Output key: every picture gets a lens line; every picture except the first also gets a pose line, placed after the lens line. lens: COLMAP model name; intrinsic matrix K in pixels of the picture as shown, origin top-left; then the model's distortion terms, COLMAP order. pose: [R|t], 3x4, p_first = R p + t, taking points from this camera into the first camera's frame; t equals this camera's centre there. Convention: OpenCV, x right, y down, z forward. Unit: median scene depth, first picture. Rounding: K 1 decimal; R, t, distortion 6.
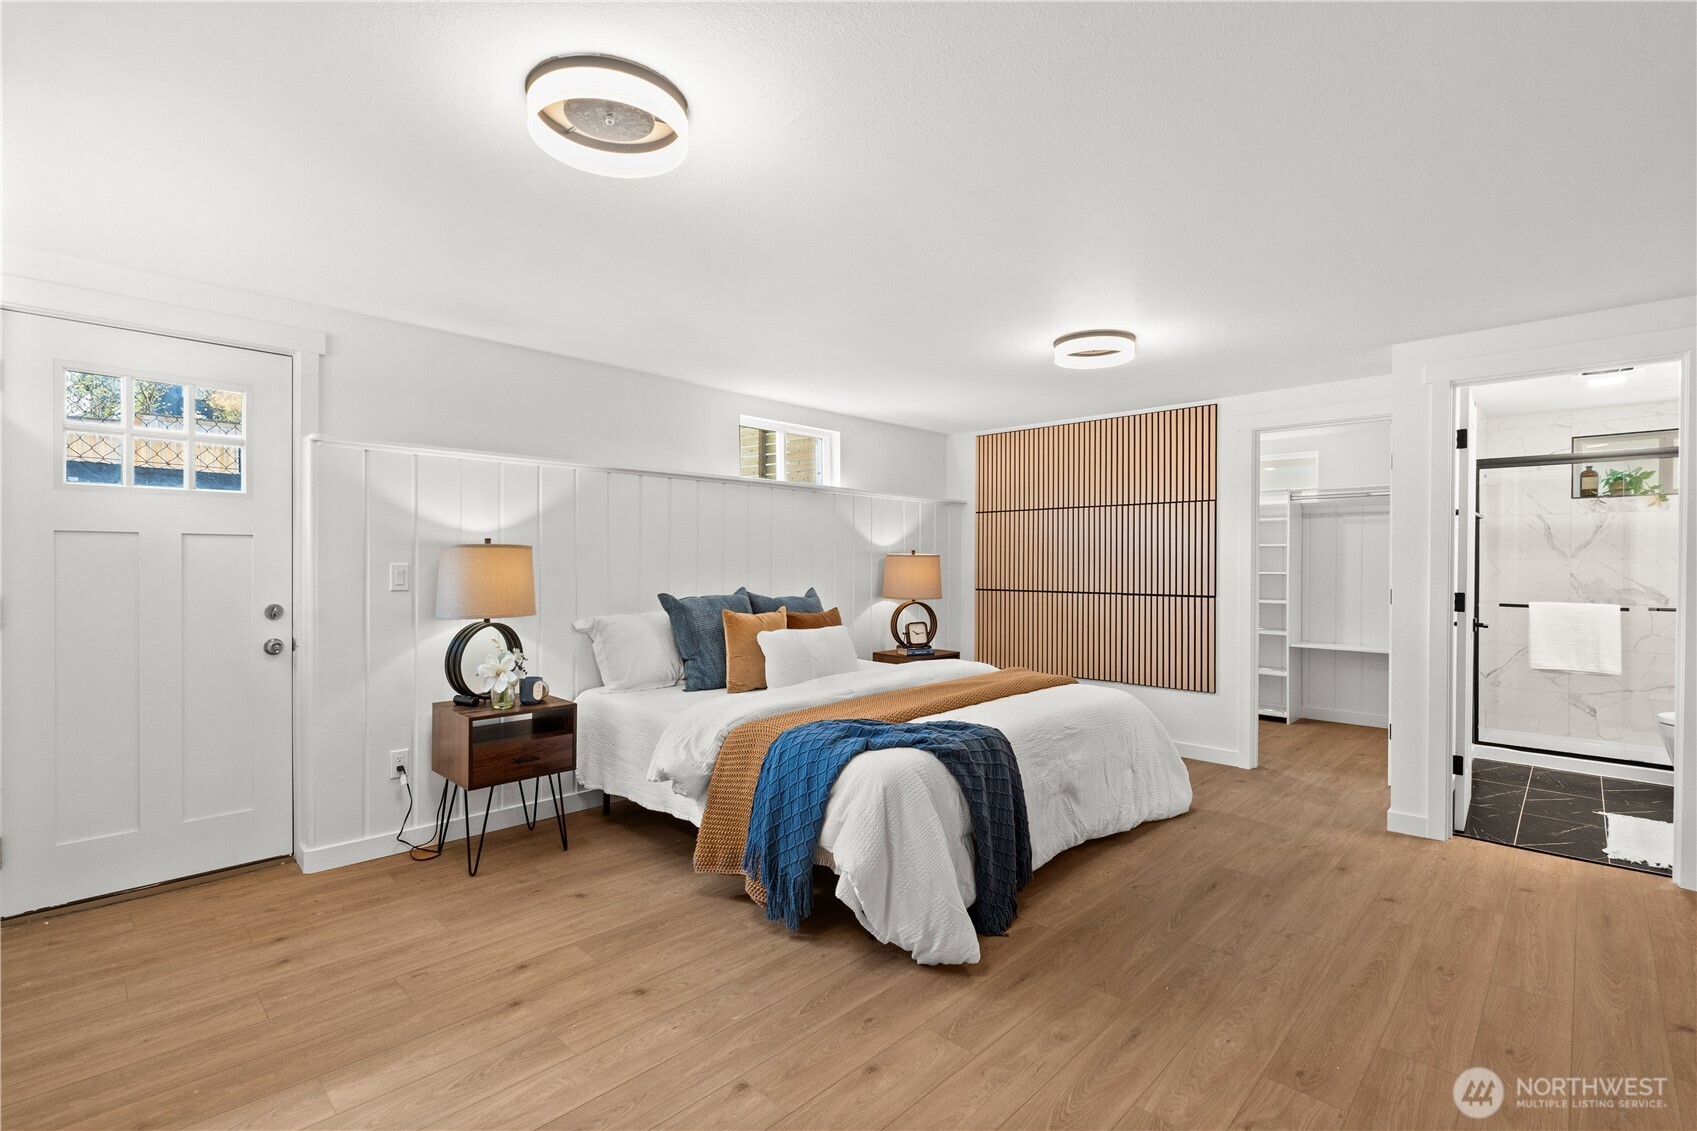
lens RADIAL K [[778.3, 0, 839.8], [0, 778.3, 564.4], [0, 0, 1]] dist [0.002292, 0.000332]
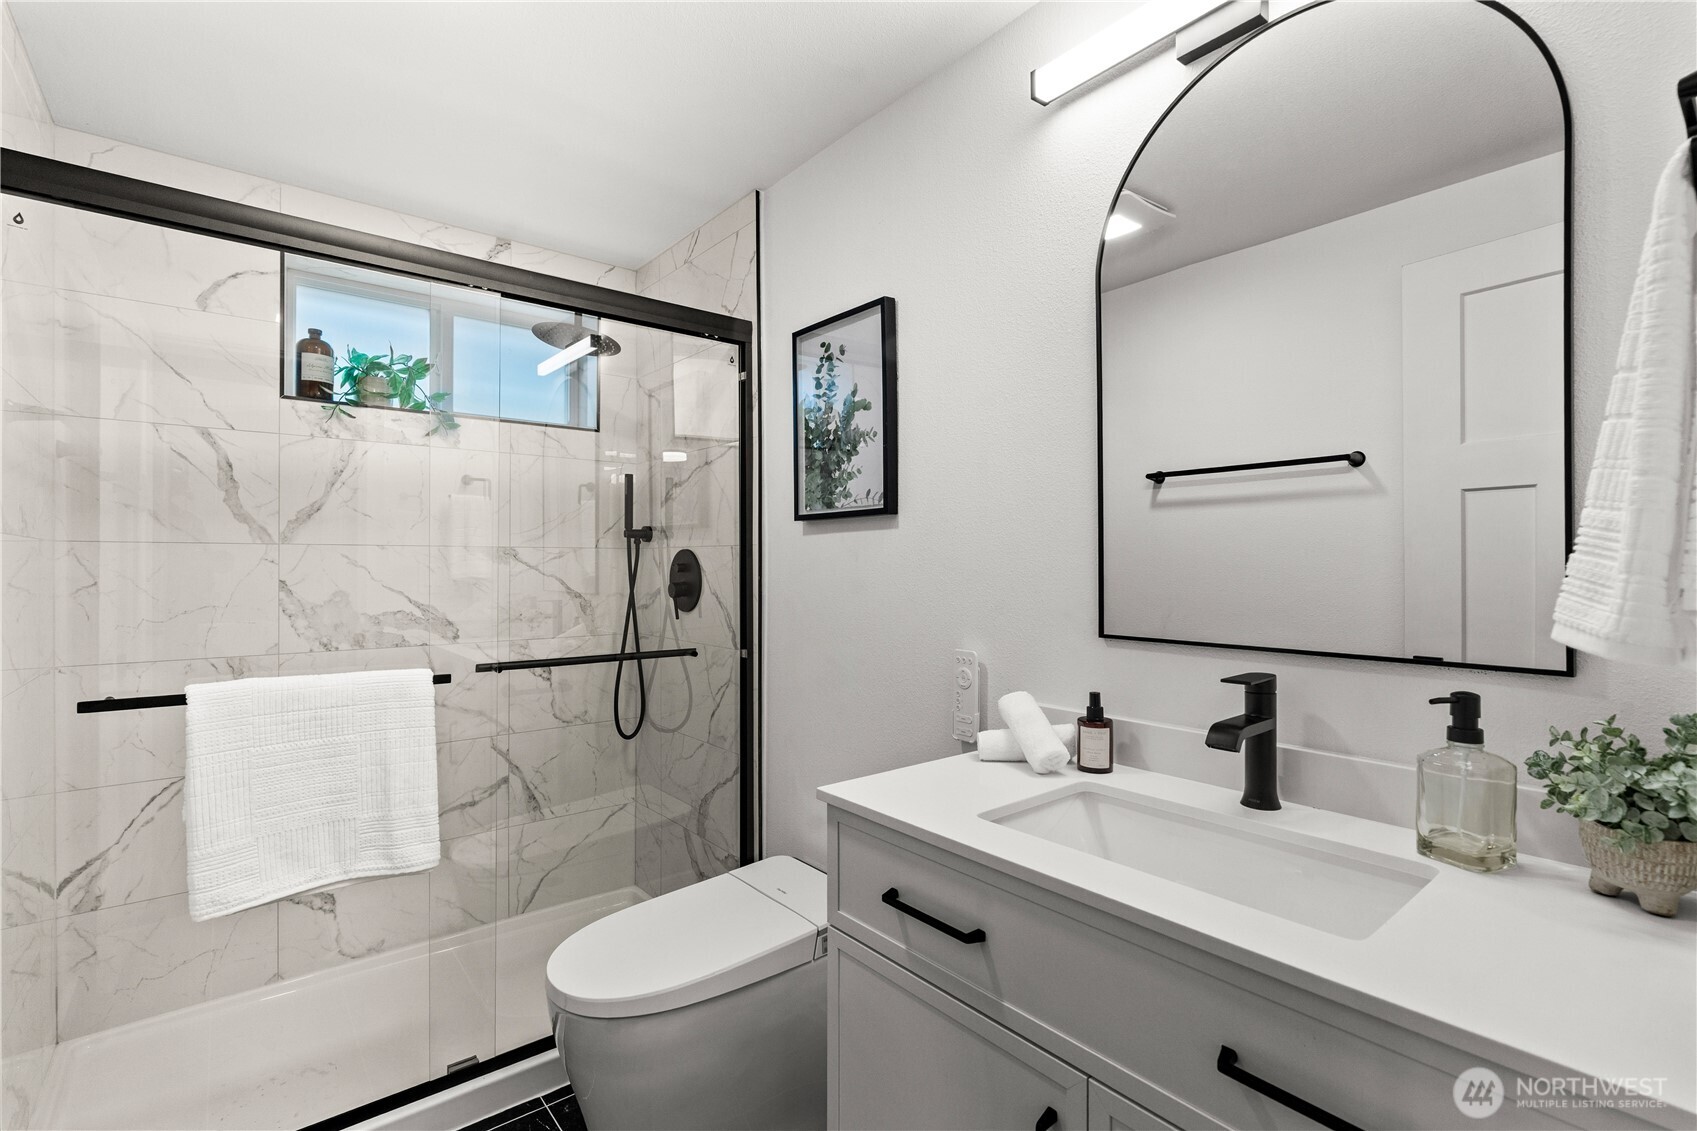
lens RADIAL K [[778.3, 0, 830.7], [0, 778.3, 575.4], [0, 0, 1]] dist [0.002292, 0.000332]
pose [[0.142345, -0.011574, 0.989749, 0.579412], [-0.002230, 0.999925, 0.012013, 0.003615], [-0.989815, -0.003917, 0.142308, 0.662790]]
